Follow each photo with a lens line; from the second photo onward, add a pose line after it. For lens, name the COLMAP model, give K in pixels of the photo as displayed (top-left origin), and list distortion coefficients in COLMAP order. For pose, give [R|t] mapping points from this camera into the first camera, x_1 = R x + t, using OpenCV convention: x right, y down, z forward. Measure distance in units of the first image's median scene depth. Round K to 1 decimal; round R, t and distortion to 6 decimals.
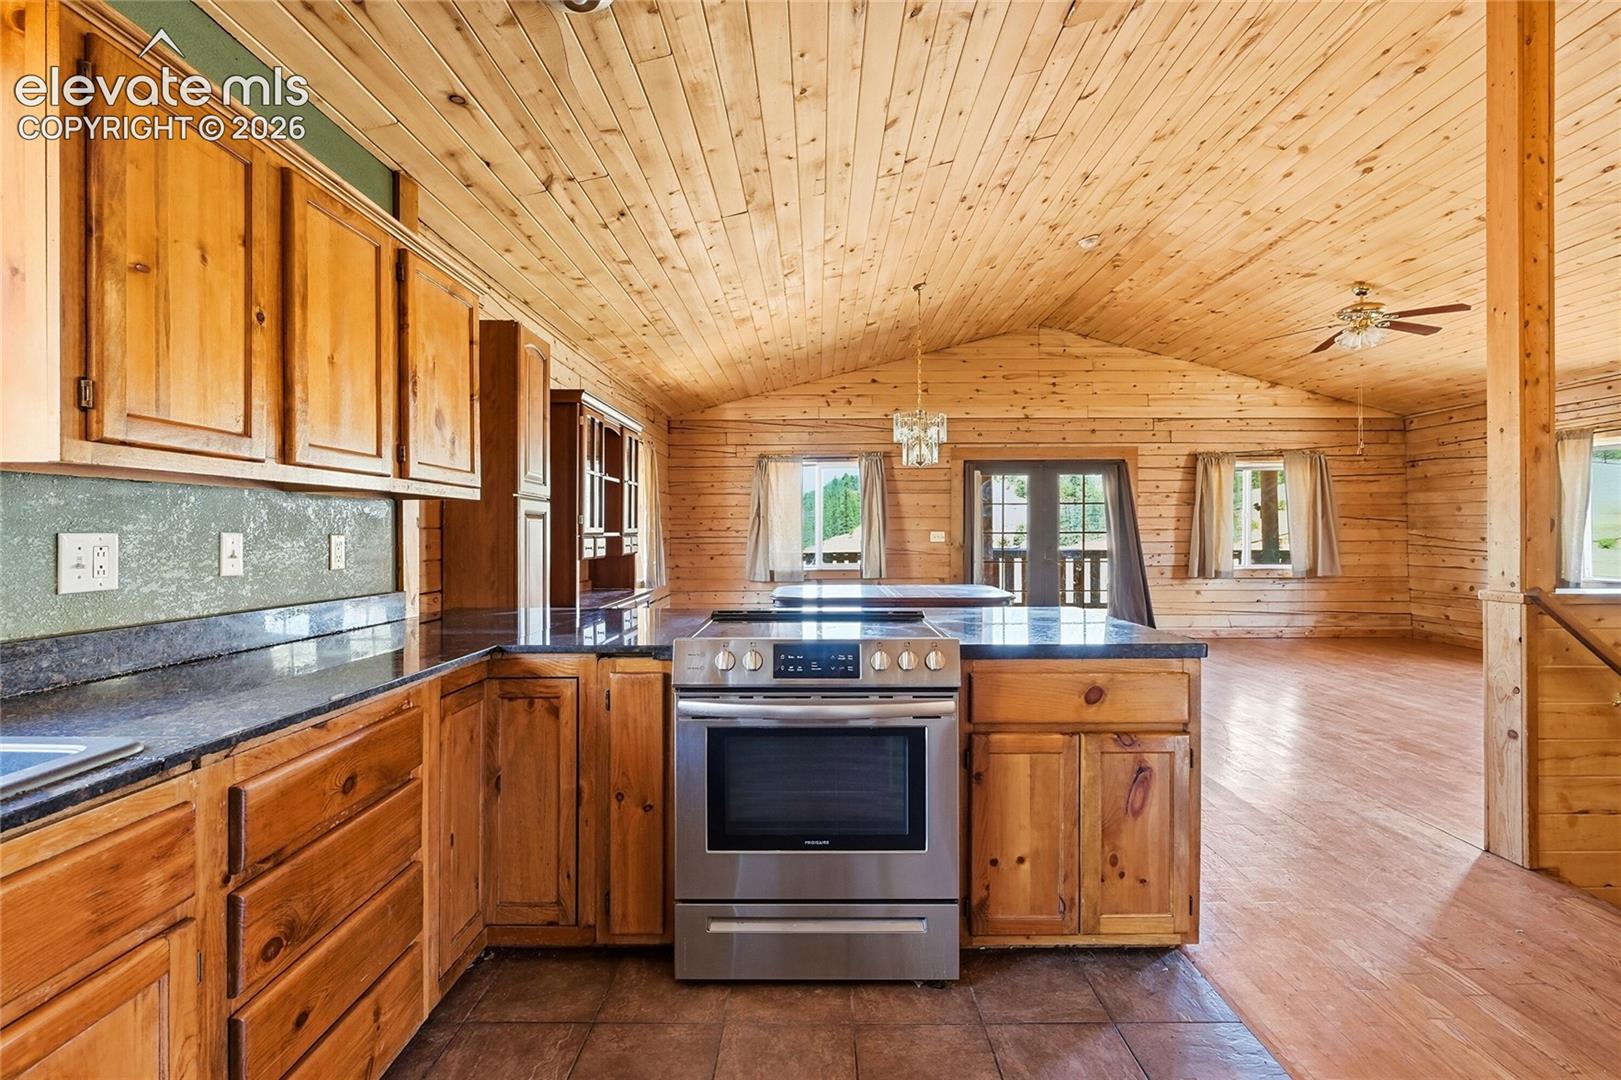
lens RADIAL K [[731.8, 0, 795.2], [0, 731.8, 535.1], [0, 0, 1]] dist [-0.009761, -0.000240]
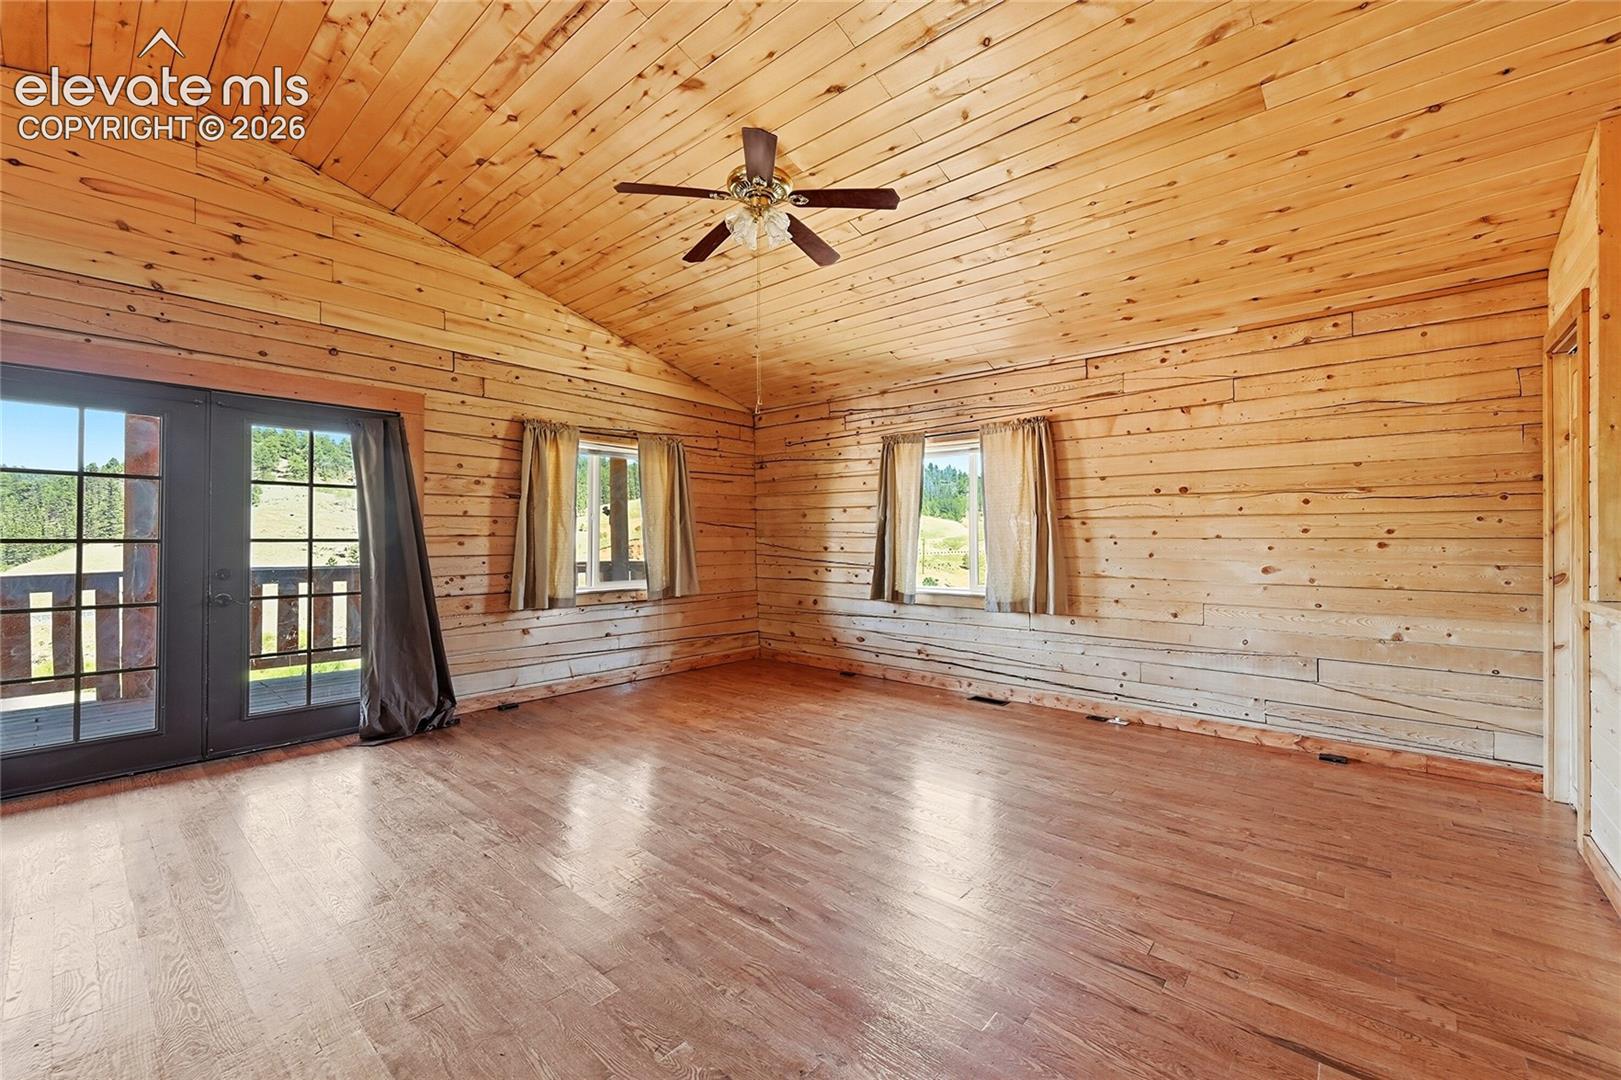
lens RADIAL K [[662.1, 0, 823.4], [0, 662.1, 536.1], [0, 0, 1]] dist [0.008977, -0.000445]
pose [[0.634408, 0.007387, 0.772963, 0.260905], [-0.000763, 0.999960, -0.008930, -0.002554], [-0.772998, 0.005076, 0.634388, 0.414481]]
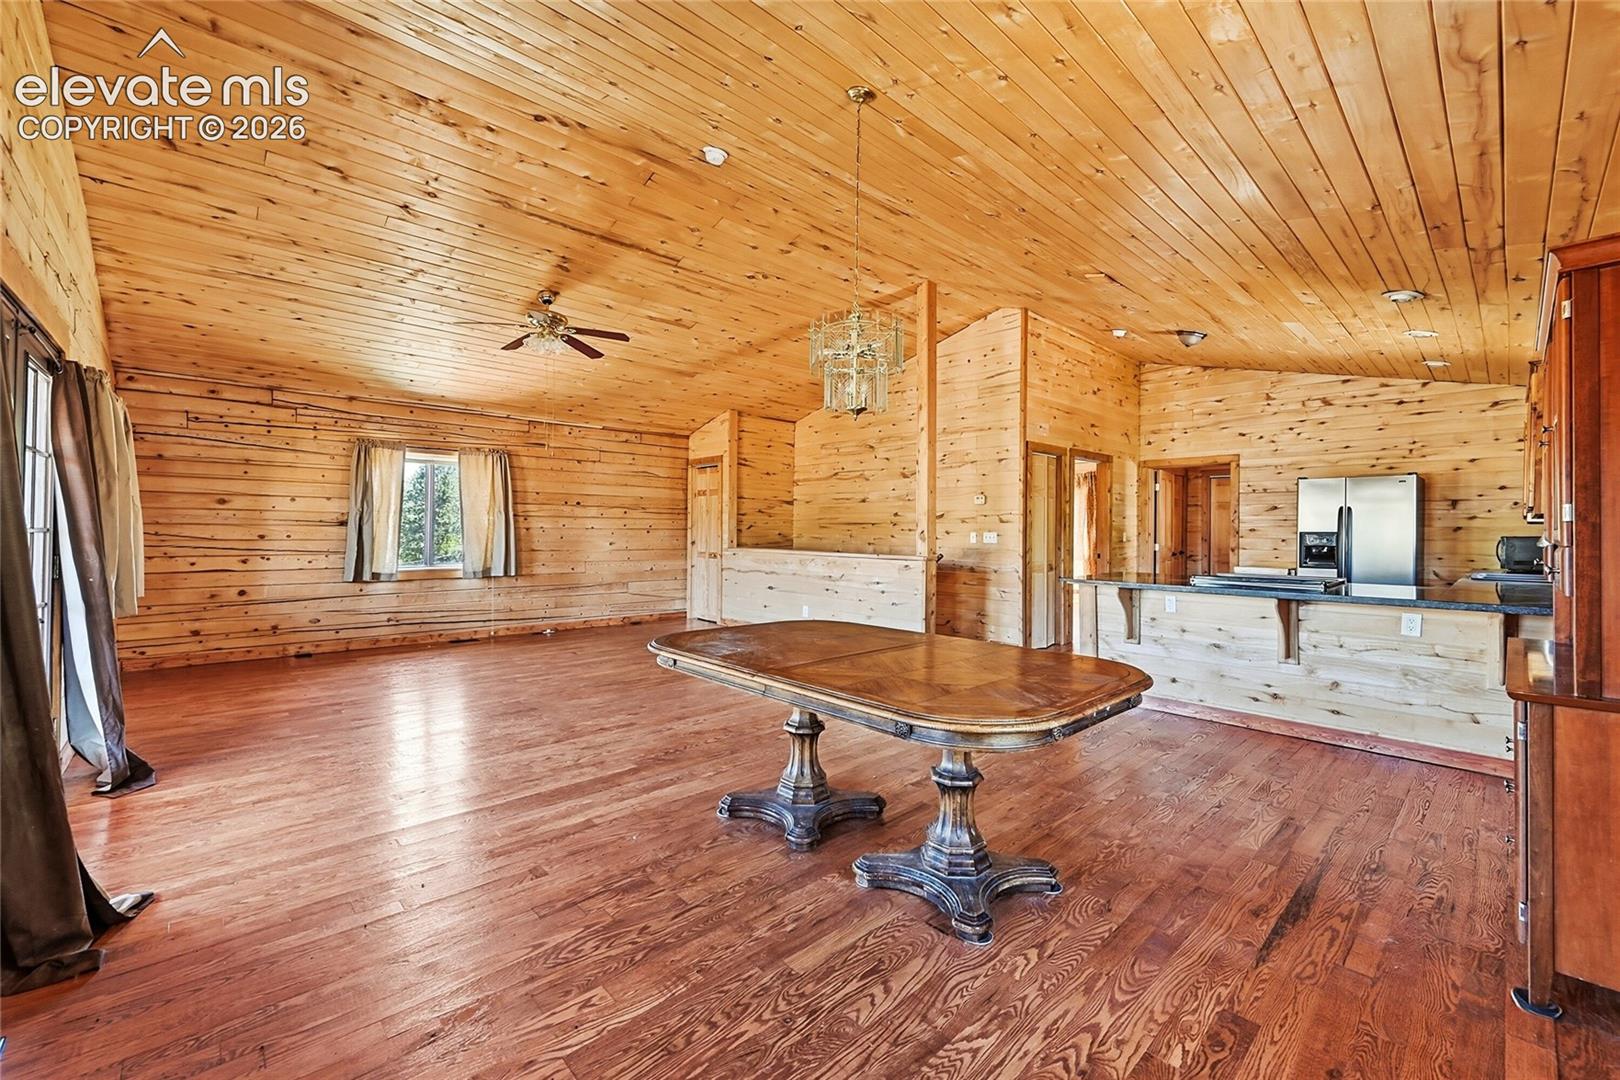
lens RADIAL K [[661.7, 0, 808.5], [0, 661.7, 529.5], [0, 0, 1]] dist [0.008977, -0.000445]
pose [[-0.692635, -0.000260, 0.721288, -0.114515], [-0.002747, 0.999994, -0.002277, -0.002961], [-0.721283, -0.003558, -0.692631, 0.963041]]
